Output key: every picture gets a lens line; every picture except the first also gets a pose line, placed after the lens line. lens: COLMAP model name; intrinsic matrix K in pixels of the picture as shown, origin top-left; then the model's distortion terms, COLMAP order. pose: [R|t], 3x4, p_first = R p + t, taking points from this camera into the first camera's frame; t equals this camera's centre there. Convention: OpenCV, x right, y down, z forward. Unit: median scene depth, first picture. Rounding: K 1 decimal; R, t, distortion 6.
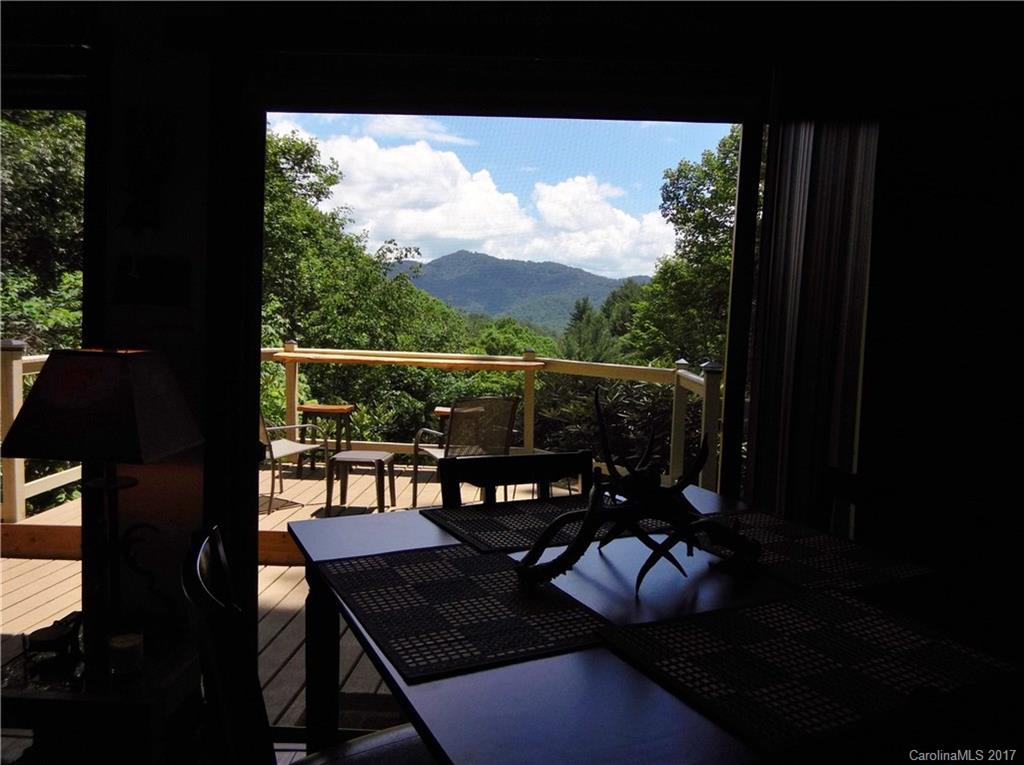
lens RADIAL K [[764.3, 0, 520.6], [0, 764.3, 377.3], [0, 0, 1]] dist [-0.007290, -0.000082]
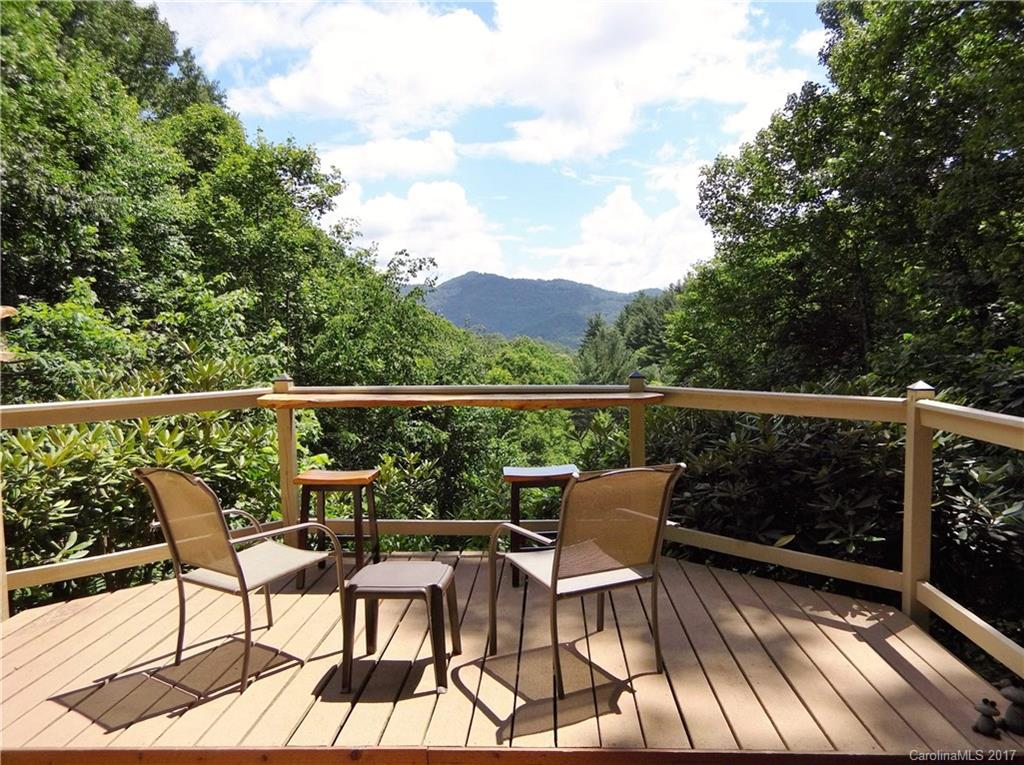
lens RADIAL K [[724.4, 0, 545.1], [0, 724.4, 398.2], [0, 0, 1]] dist [0.001709, -0.080643]
pose [[0.998646, -0.044813, 0.026409, -0.032513], [0.044623, 0.998974, 0.007743, -0.008866], [-0.026729, -0.006554, 0.999621, 0.137609]]
